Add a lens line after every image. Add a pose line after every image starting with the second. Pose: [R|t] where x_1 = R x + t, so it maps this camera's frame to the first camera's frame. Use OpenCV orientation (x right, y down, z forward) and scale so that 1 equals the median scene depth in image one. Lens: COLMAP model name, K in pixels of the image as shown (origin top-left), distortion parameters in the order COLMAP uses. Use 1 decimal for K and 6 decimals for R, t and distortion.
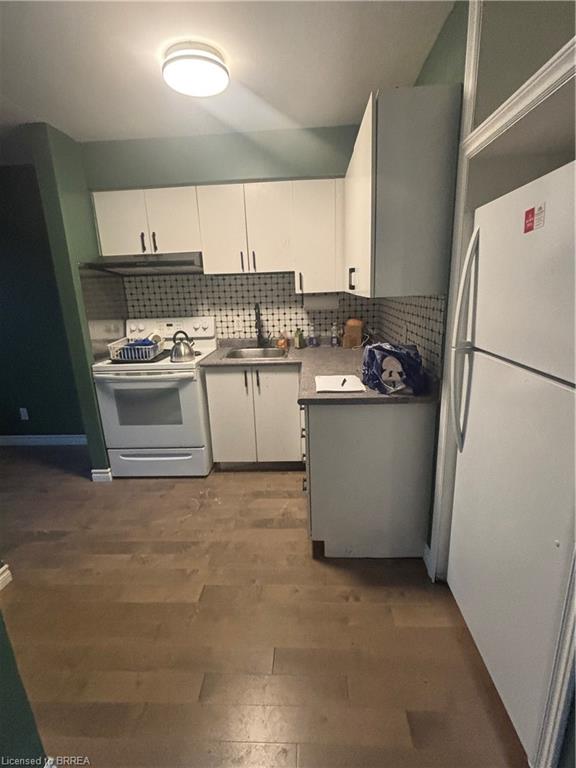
lens RADIAL K [[371.6, 0, 286.7], [0, 371.6, 383.9], [0, 0, 1]] dist [-0.002502, -0.001337]
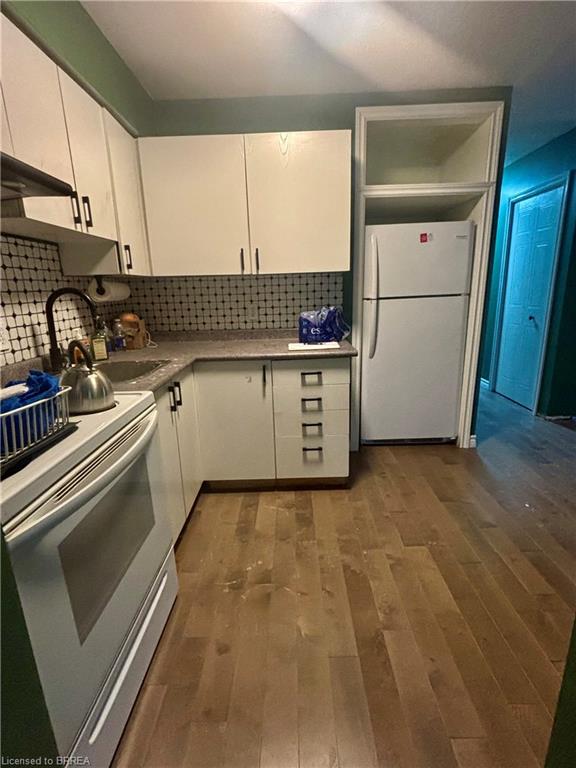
lens RADIAL K [[371.6, 0, 299.2], [0, 371.6, 377.7], [0, 0, 1]] dist [-0.002502, -0.001337]
pose [[-0.059576, -0.203011, 0.977362, -0.780848], [0.290307, 0.933258, 0.211546, -0.125761], [-0.955077, 0.296339, 0.003336, 0.808754]]
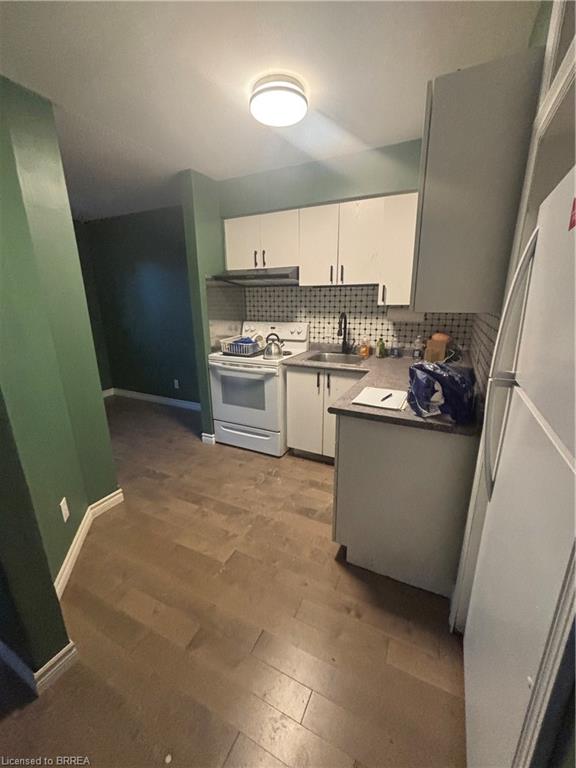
lens RADIAL K [[309.4, 0, 287.2], [0, 309.4, 384.1], [0, 0, 1]] dist [-0.007713, 0.000056]
pose [[0.915948, 0.132608, -0.378755, 0.163704], [-0.125409, 0.991141, 0.043736, -0.031689], [0.381199, 0.007439, 0.924463, 0.107622]]
